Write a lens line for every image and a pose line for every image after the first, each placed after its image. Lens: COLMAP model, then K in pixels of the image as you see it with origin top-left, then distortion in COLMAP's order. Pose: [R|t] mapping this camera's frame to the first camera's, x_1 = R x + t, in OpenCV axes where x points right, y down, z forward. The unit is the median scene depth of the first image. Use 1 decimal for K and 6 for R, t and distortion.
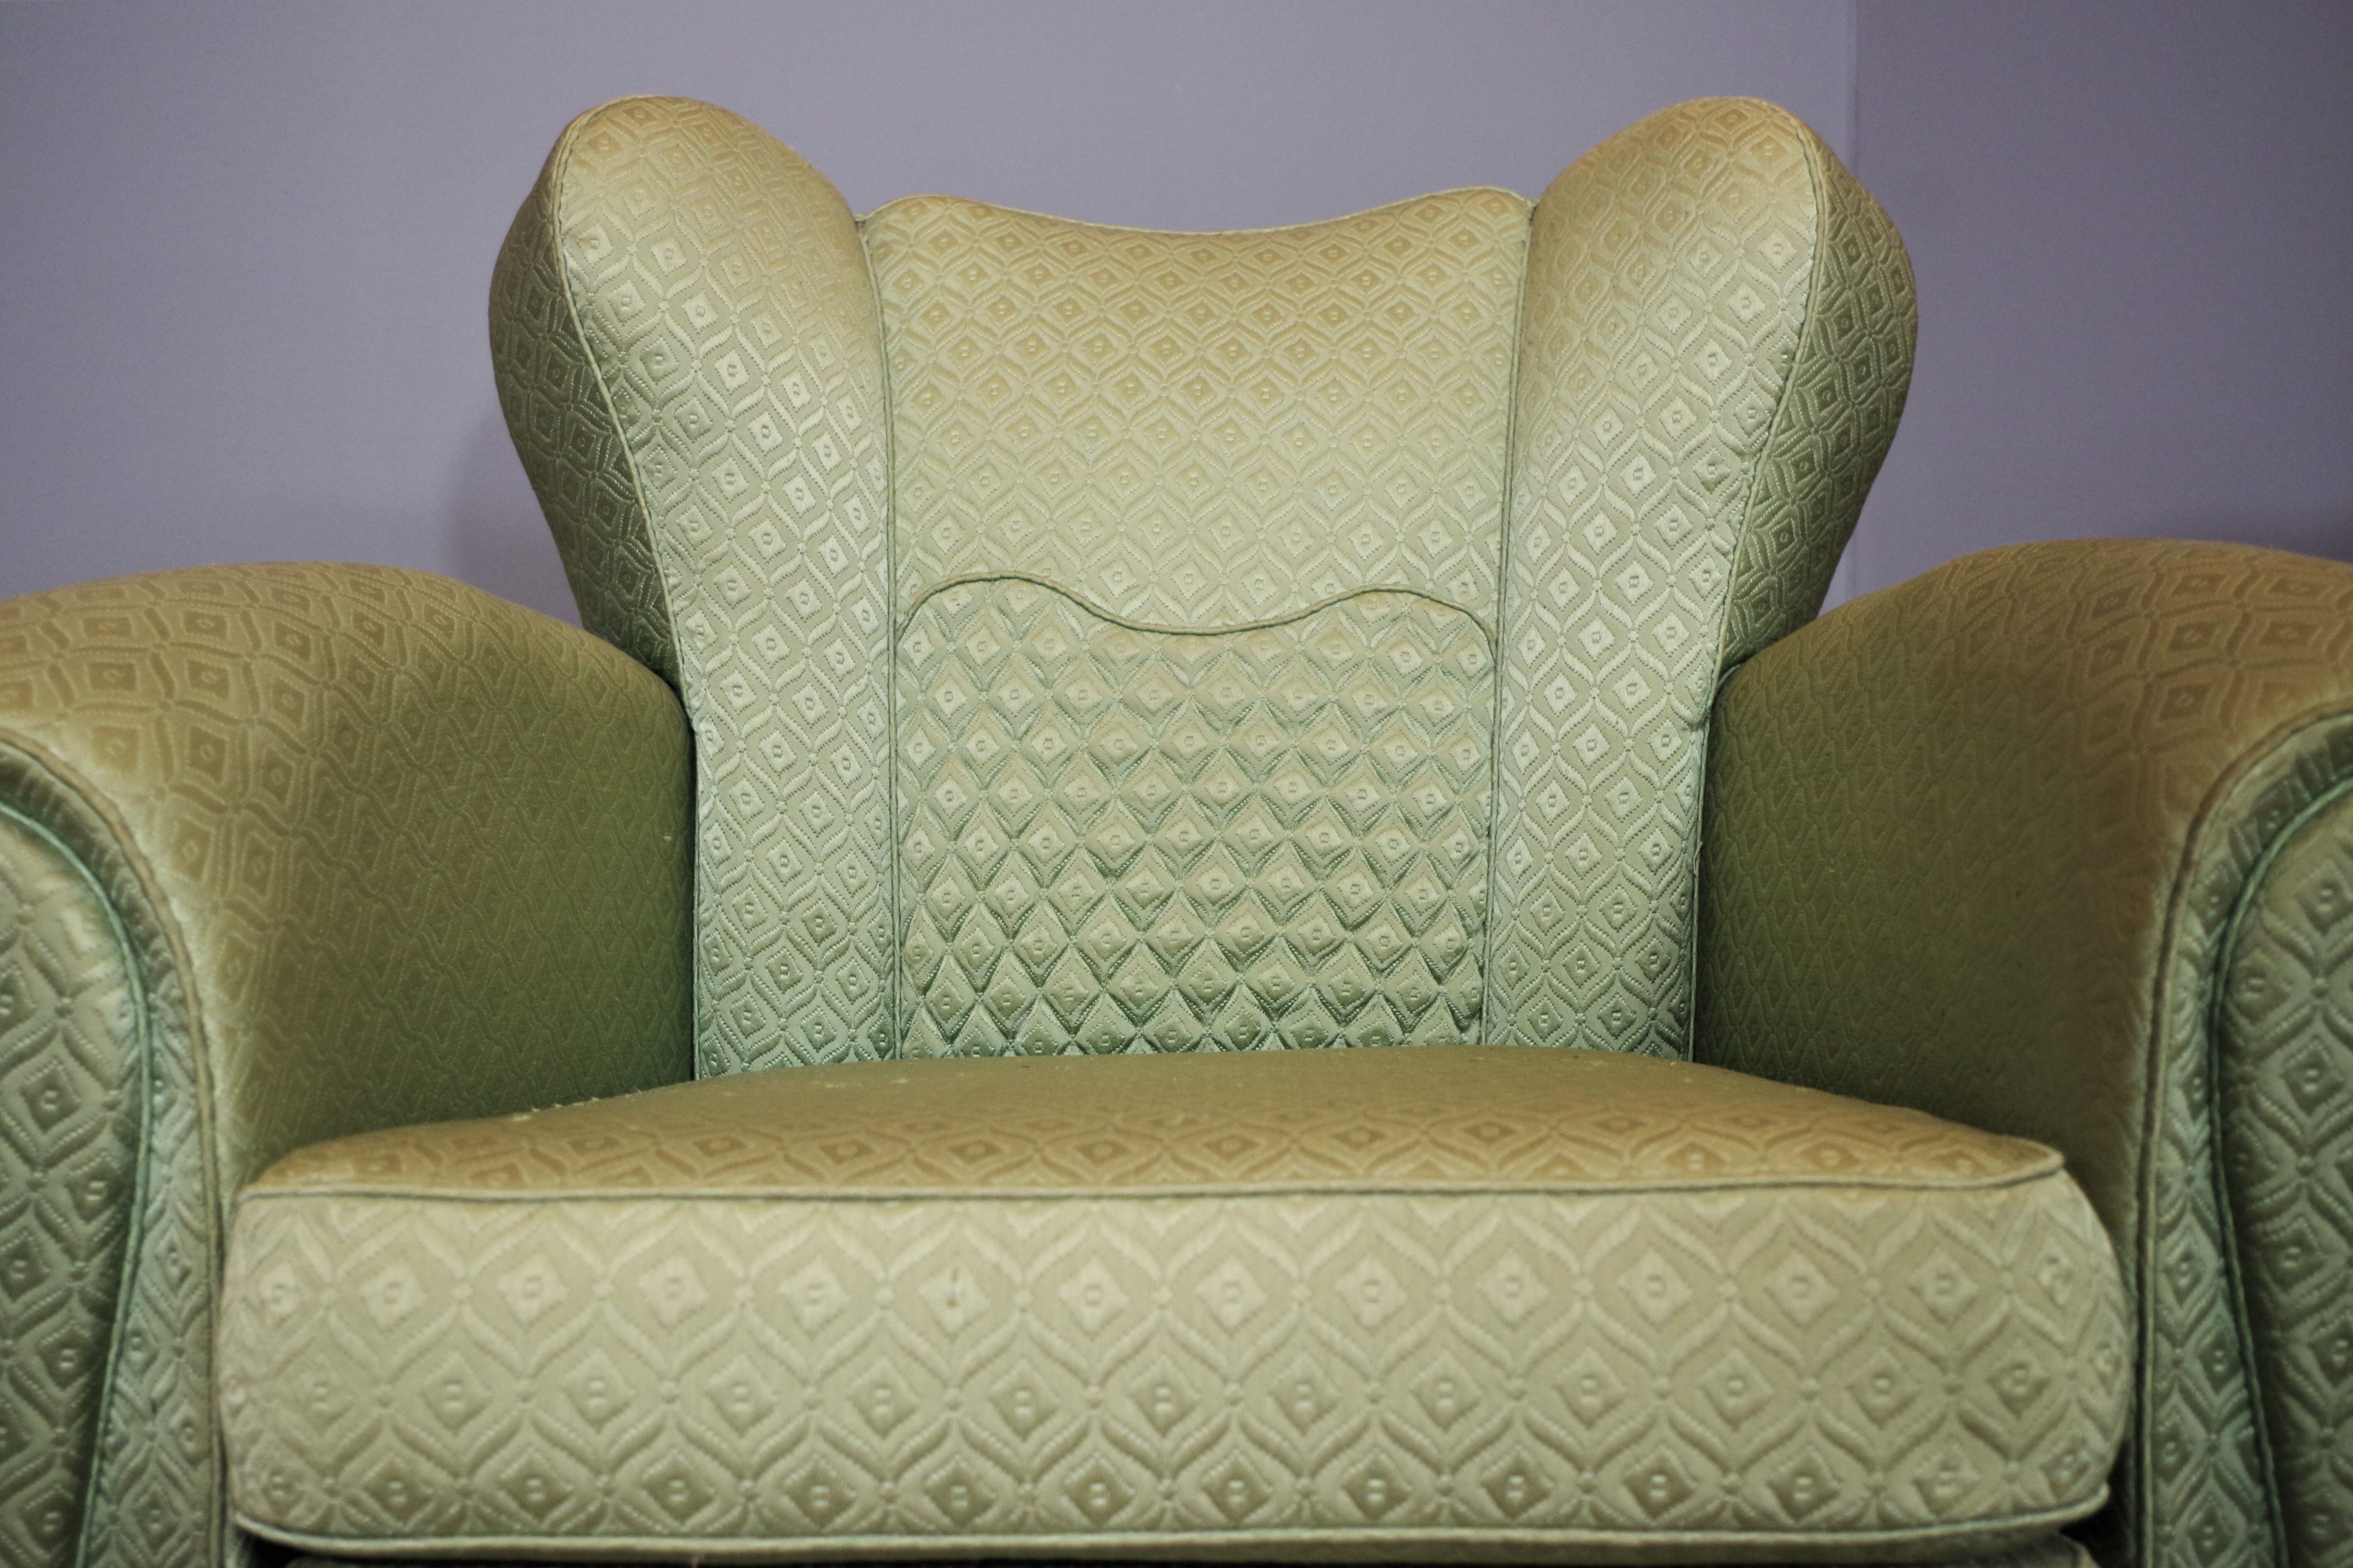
lens RADIAL K [[2205.8, 0, 1179.9], [0, 2205.8, 773.9], [0, 0, 1]] dist [-0.056636, 0.000000]
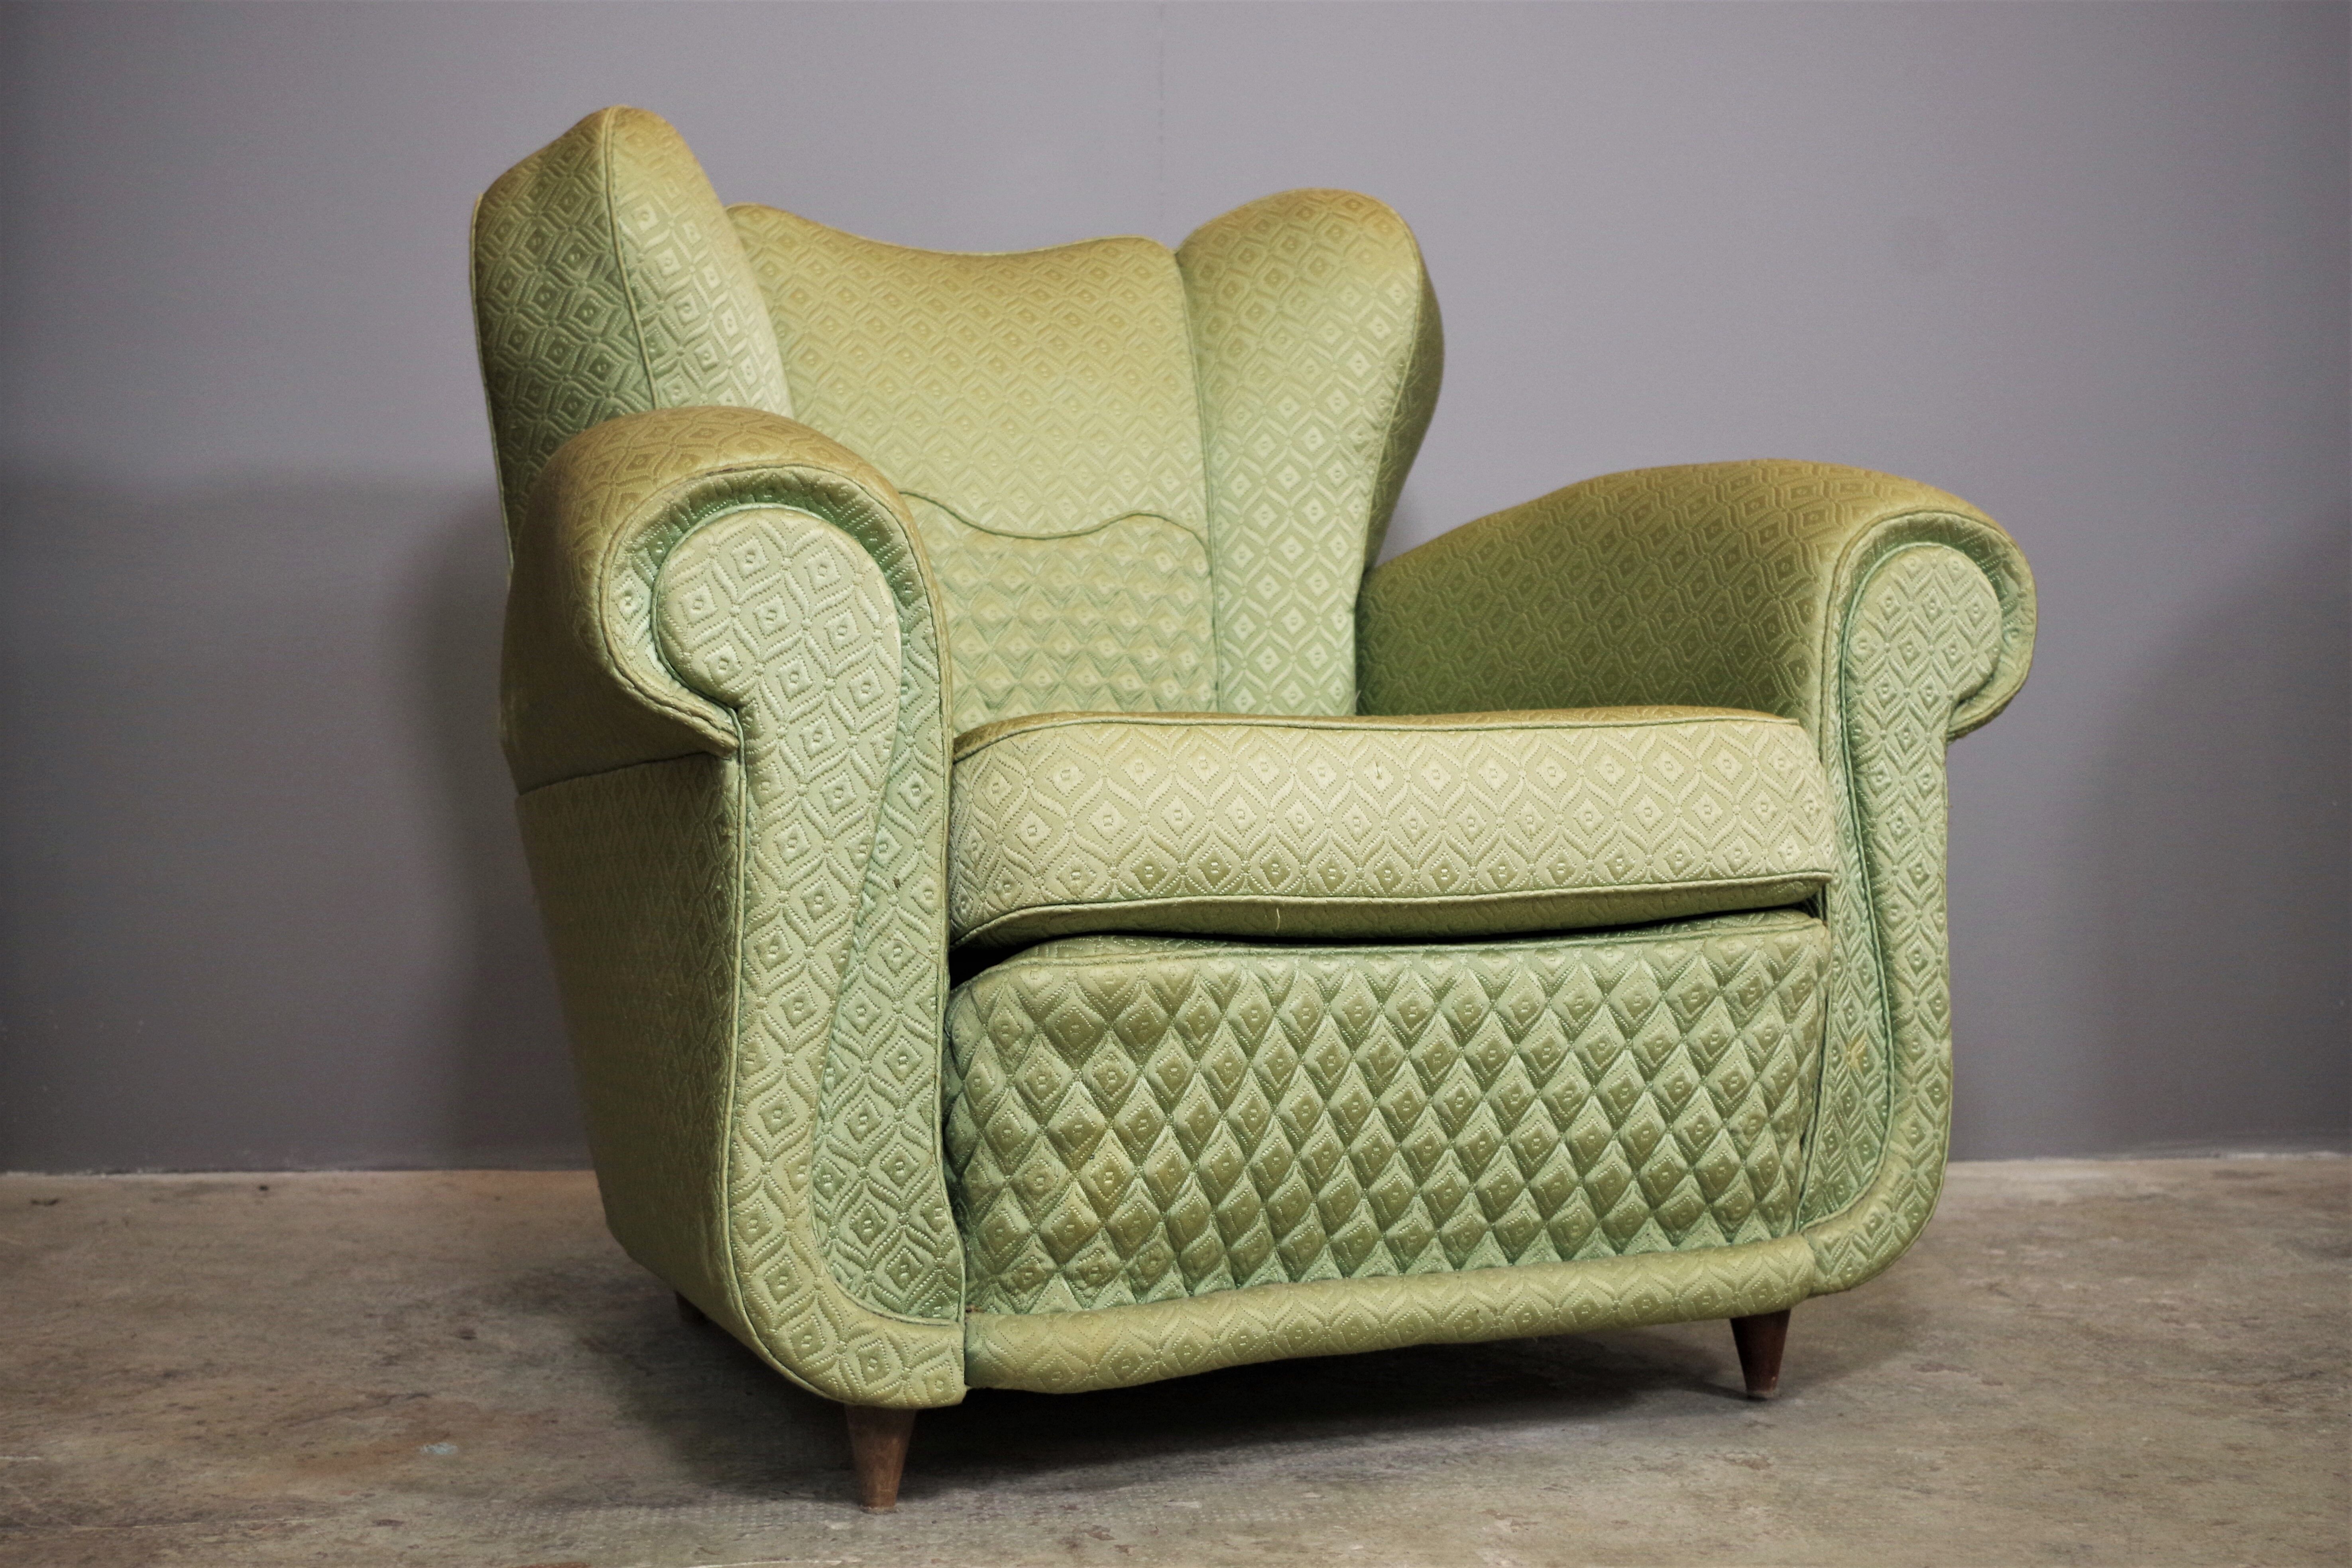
lens RADIAL K [[2792.5, 0, 1167.0], [0, 2792.5, 783.5], [0, 0, 1]] dist [0.077091, 0.000000]
pose [[0.882969, -0.003771, 0.469416, -0.756167], [0.037209, 0.997384, -0.061979, 0.205582], [-0.467954, 0.072192, 0.880799, -0.585430]]
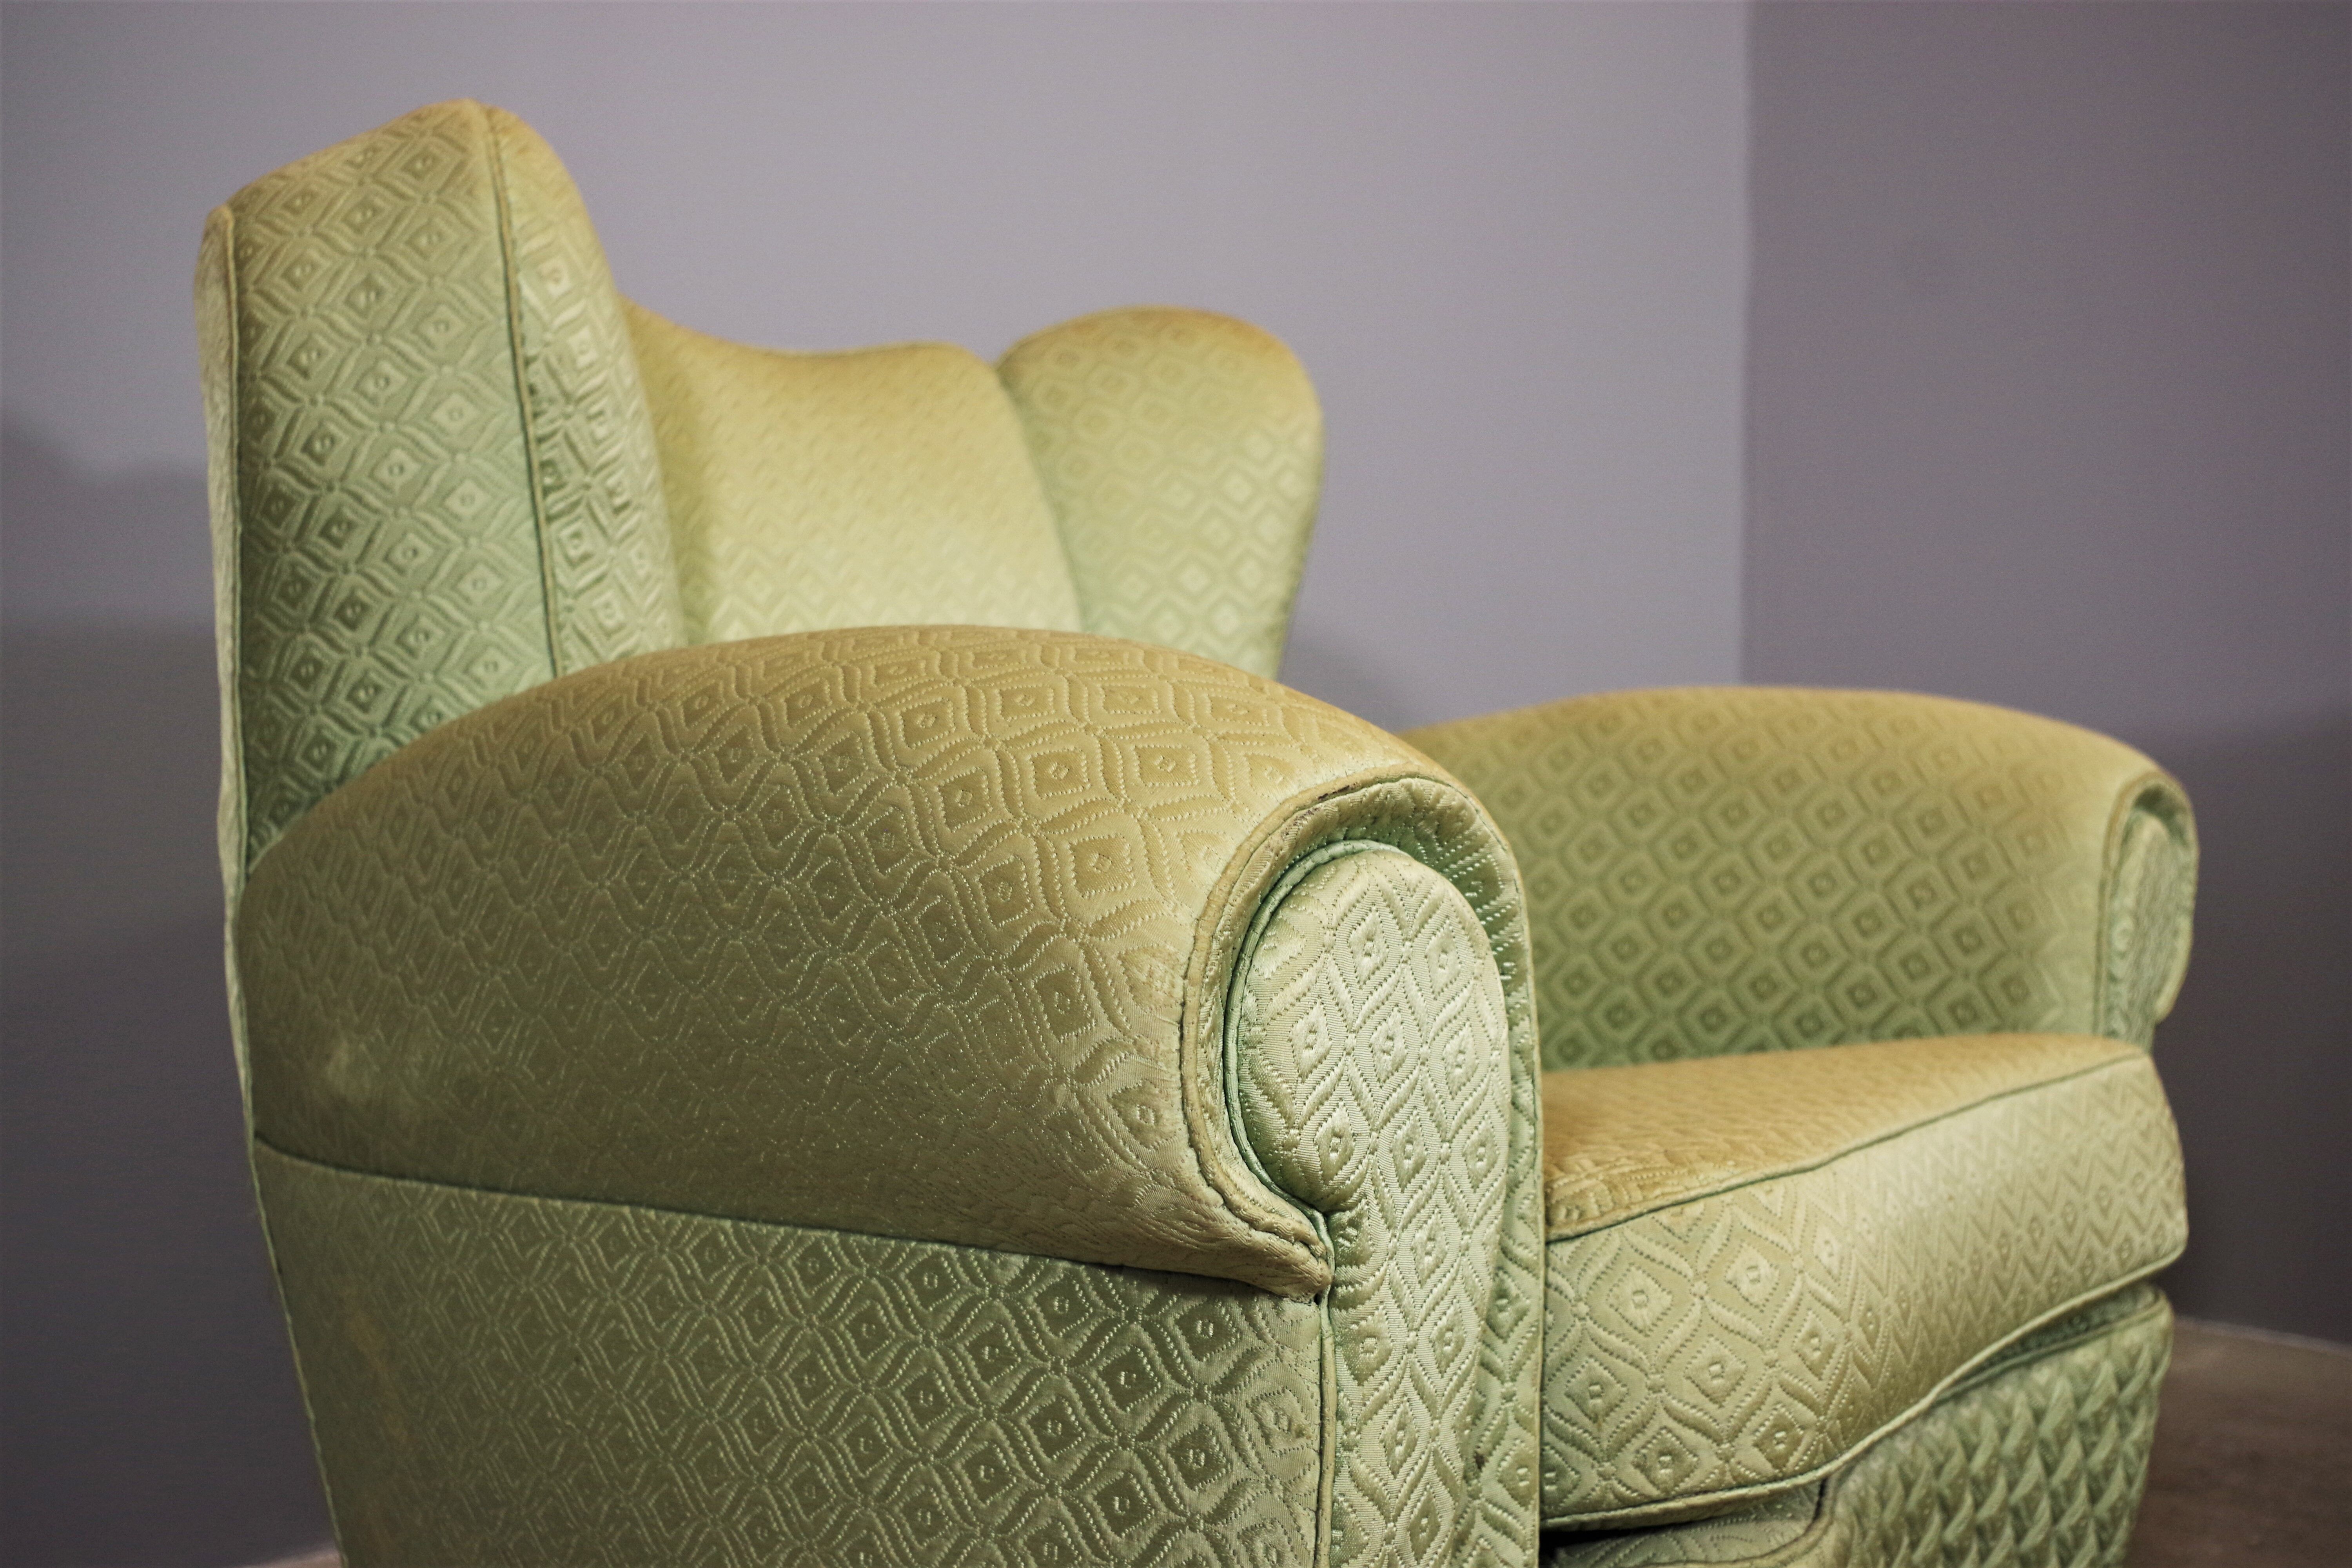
lens RADIAL K [[2412.9, 0, 1182.4], [0, 2412.9, 803.0], [0, 0, 1]] dist [-0.031566, 0.000000]
pose [[0.600305, -0.000920, 0.799771, -0.839750], [0.052770, 0.997866, -0.038461, 0.010540], [-0.798028, 0.065292, 0.599072, 0.249111]]
